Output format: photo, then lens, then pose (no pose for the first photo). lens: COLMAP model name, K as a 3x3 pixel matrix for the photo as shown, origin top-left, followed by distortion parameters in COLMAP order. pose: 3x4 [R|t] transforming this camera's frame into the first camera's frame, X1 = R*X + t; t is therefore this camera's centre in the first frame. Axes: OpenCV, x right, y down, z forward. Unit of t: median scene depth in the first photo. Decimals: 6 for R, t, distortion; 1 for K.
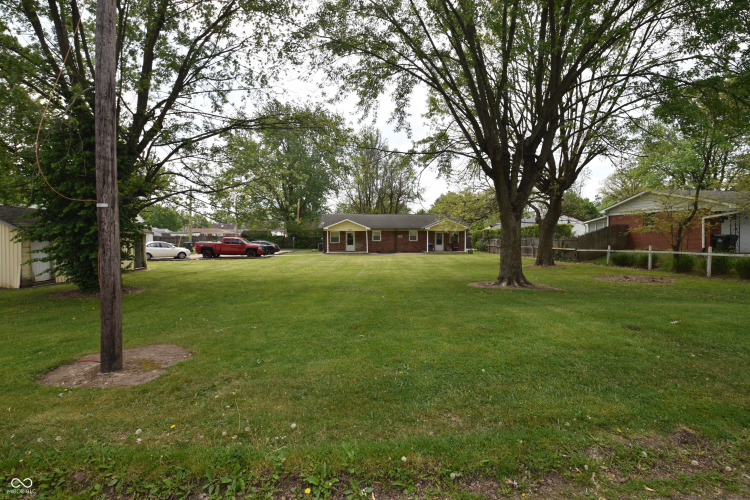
lens RADIAL K [[326.6, 0, 377.9], [0, 326.6, 245.2], [0, 0, 1]] dist [-0.038057, -0.000536]
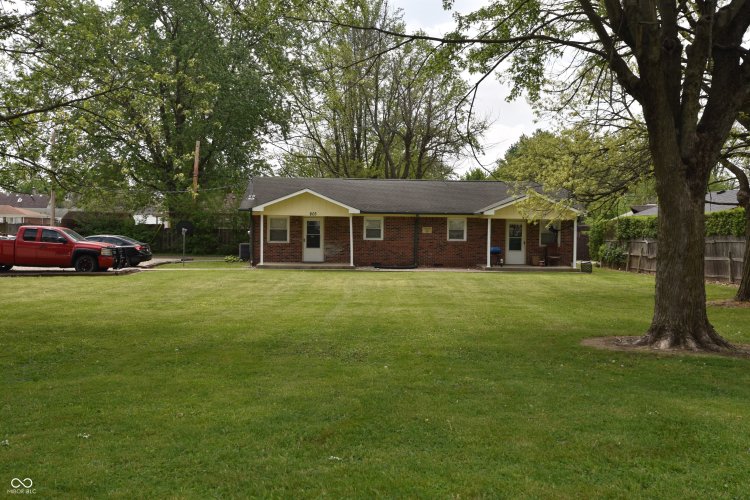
lens RADIAL K [[777.0, 0, 375.0], [0, 777.0, 250.0], [0, 0, 1]] dist [-0.009434, -0.003072]
pose [[0.999879, 0.015587, -0.000098, -0.001285], [-0.015586, 0.999876, 0.002449, -0.001818], [0.000136, -0.002448, 0.999997, -0.046021]]
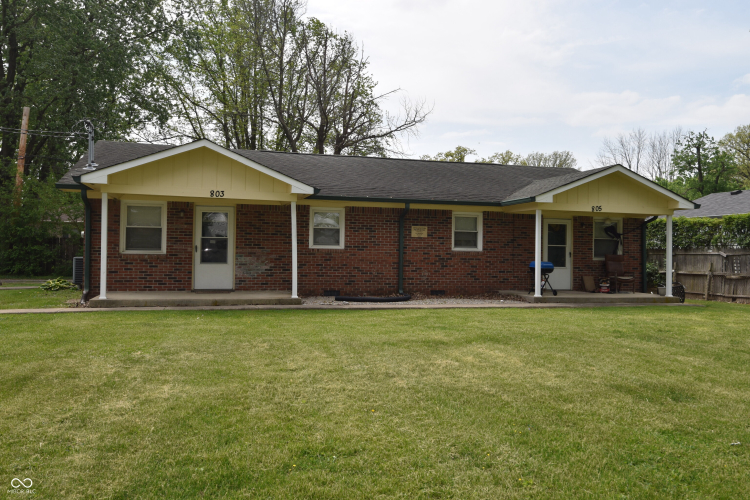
lens RADIAL K [[616.5, 0, 375.0], [0, 616.5, 250.0], [0, 0, 1]] dist [0.088398, 0.000458]
pose [[0.979087, 0.017557, 0.202682, -0.061252], [-0.012037, 0.999523, -0.028436, 0.000908], [-0.203085, 0.025402, 0.978832, 0.535019]]
